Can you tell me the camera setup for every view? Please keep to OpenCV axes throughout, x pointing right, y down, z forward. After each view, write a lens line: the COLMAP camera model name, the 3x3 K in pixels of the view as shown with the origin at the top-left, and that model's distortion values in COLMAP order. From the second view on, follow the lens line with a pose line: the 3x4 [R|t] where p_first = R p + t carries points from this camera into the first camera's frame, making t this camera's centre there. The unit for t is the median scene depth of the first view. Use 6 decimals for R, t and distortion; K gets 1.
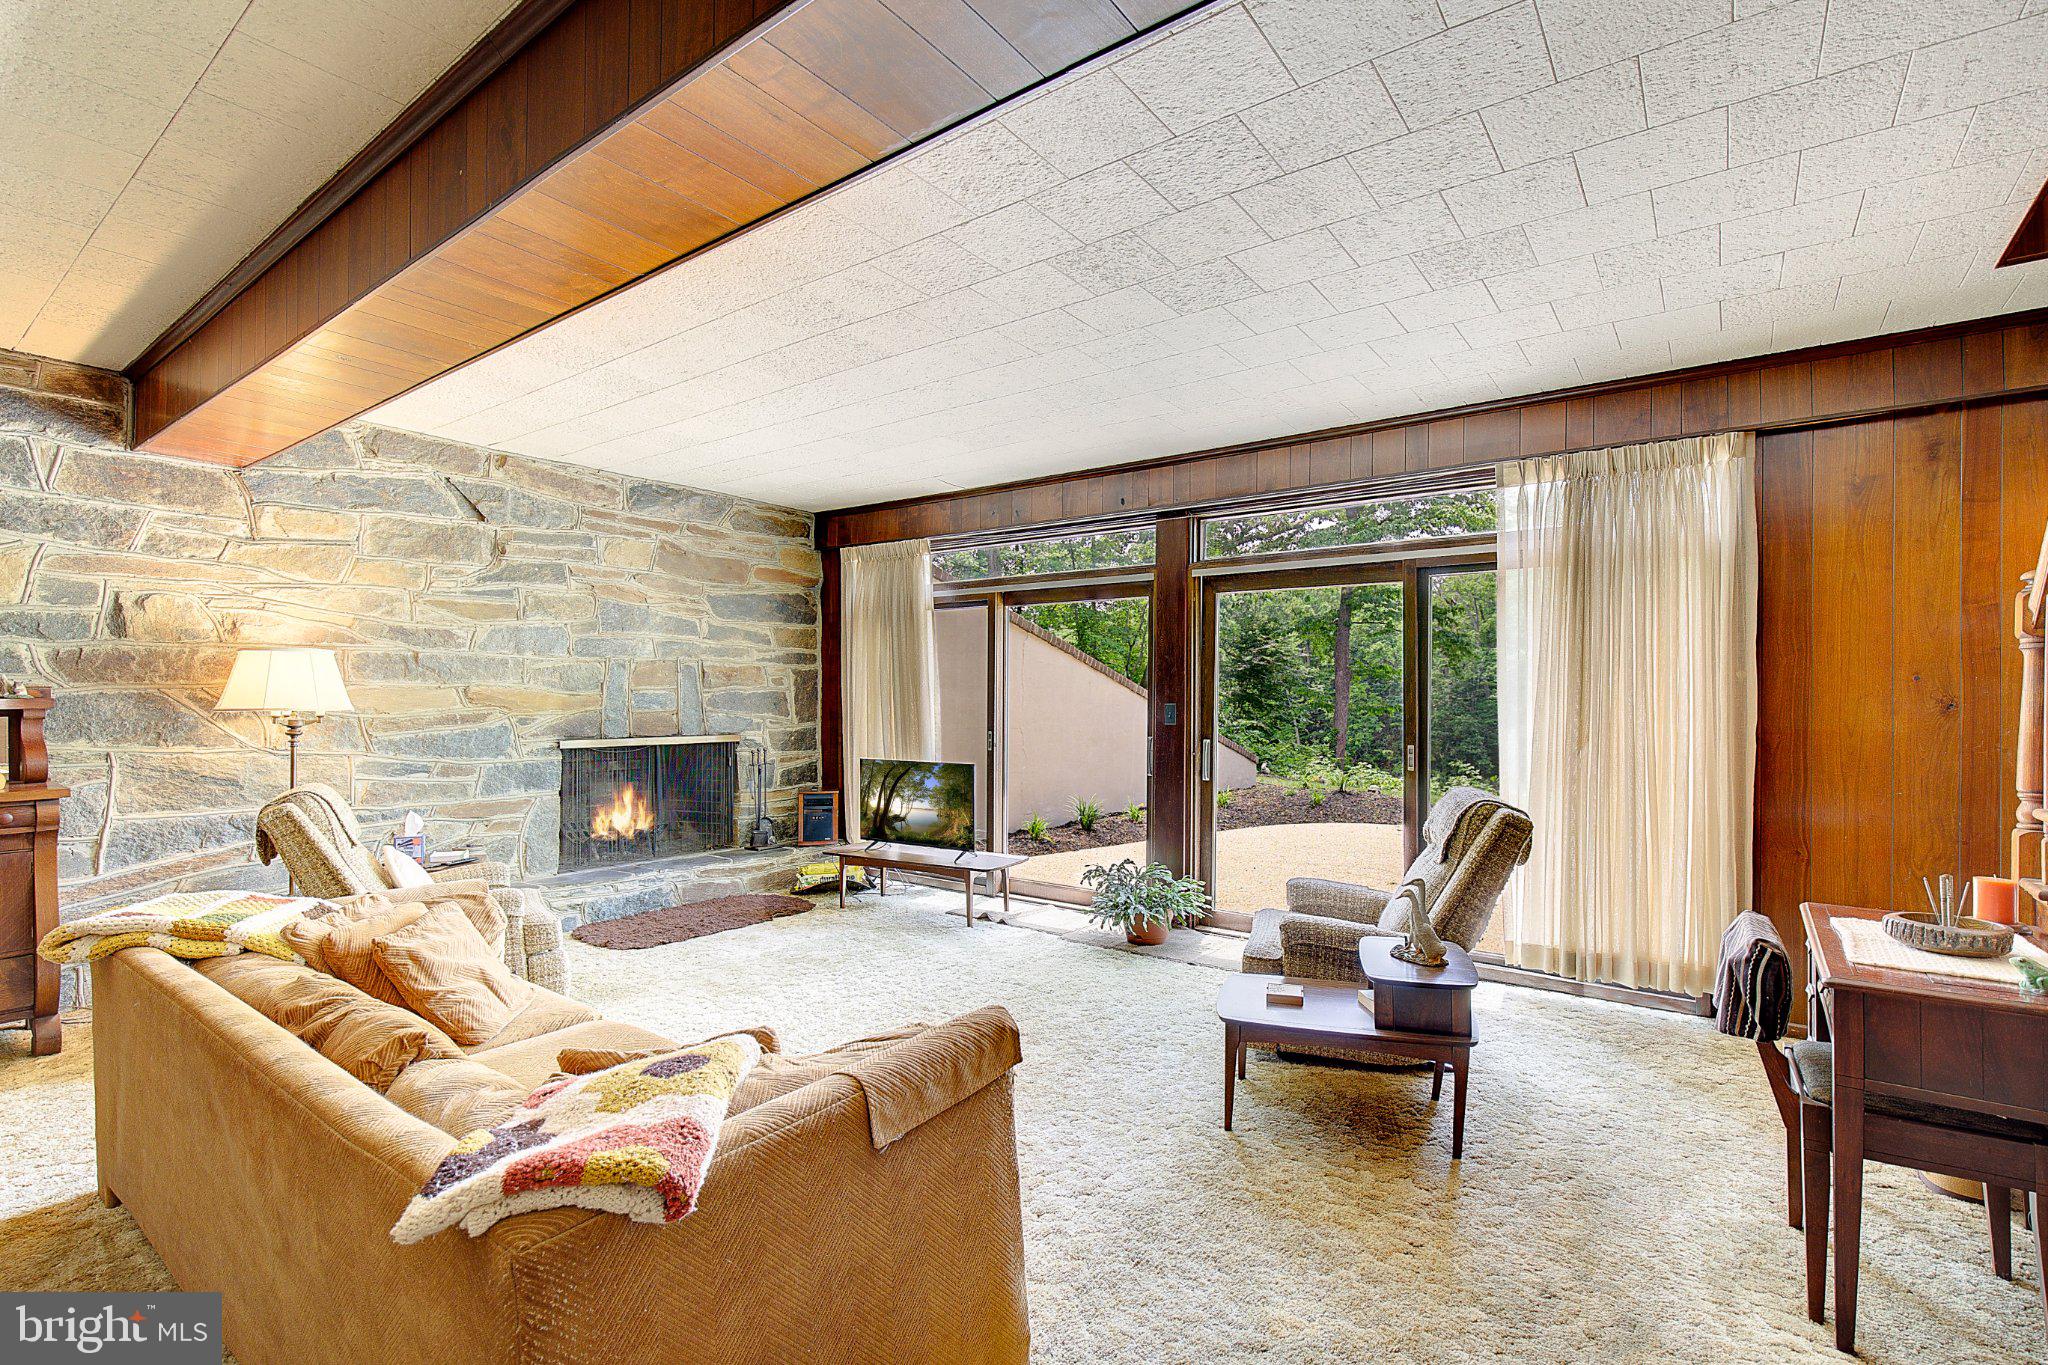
lens RADIAL K [[955.2, 0, 1033.7], [0, 955.2, 702.8], [0, 0, 1]] dist [-0.015622, 0.002916]
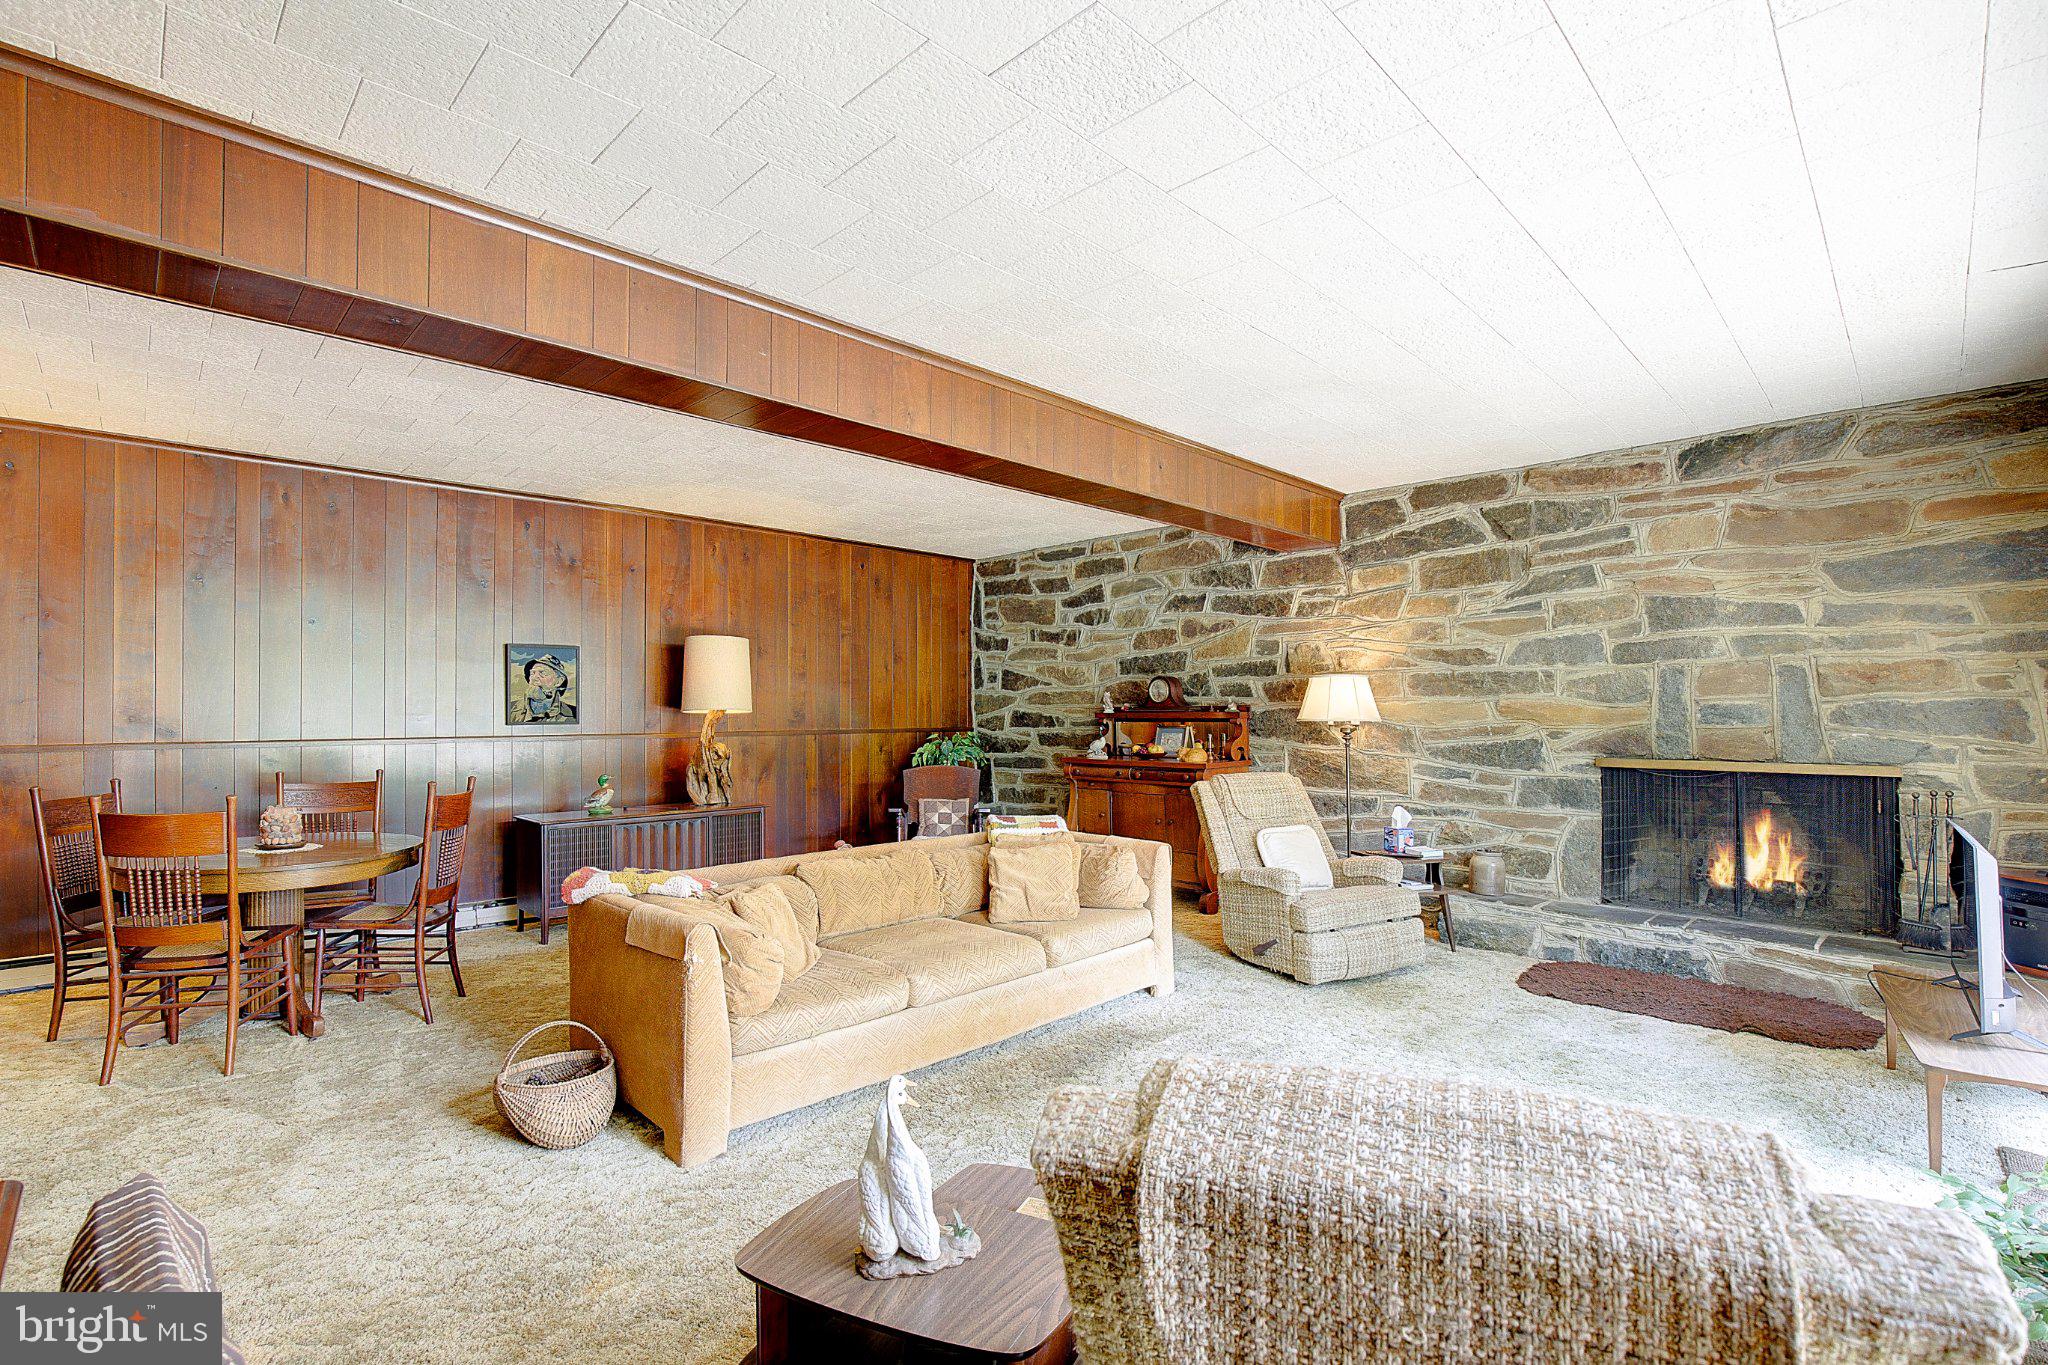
lens RADIAL K [[955.2, 0, 1026.0], [0, 955.2, 692.8], [0, 0, 1]] dist [-0.015622, 0.002916]
pose [[-0.160246, -0.015326, -0.986958, 0.515341], [0.001558, 0.999874, -0.015780, -0.009332], [0.987076, -0.004066, -0.160202, 0.632900]]
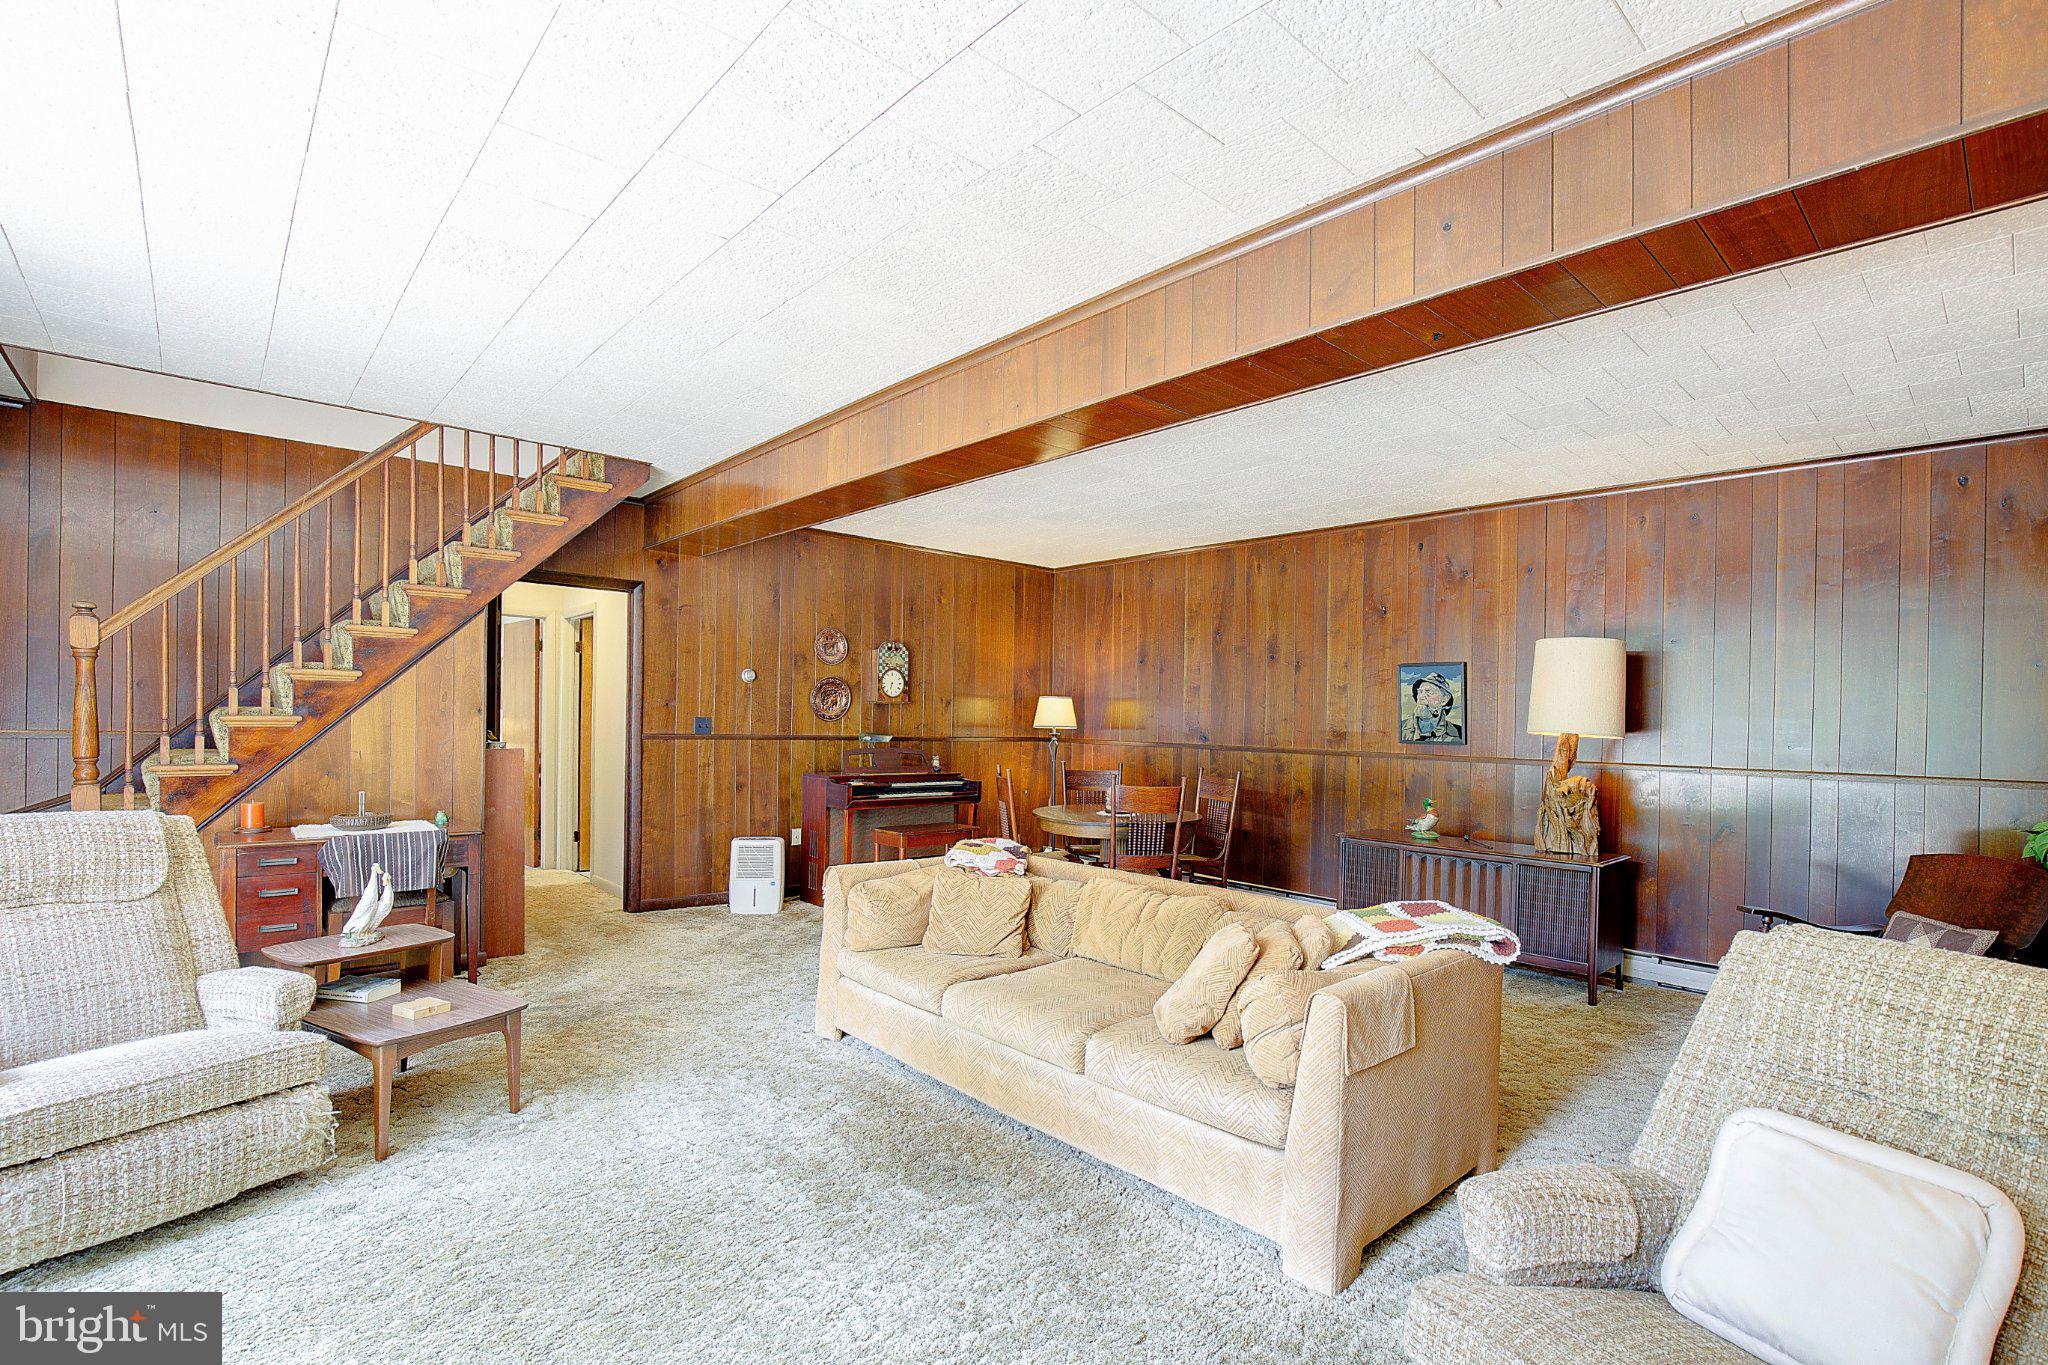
lens RADIAL K [[955.2, 0, 1041.3], [0, 955.2, 711.0], [0, 0, 1]] dist [-0.015622, 0.002916]
pose [[-0.979657, -0.015091, 0.200111, -0.324014], [-0.014943, 0.999886, 0.002251, -0.025385], [-0.200122, -0.000785, -0.979771, 1.088128]]
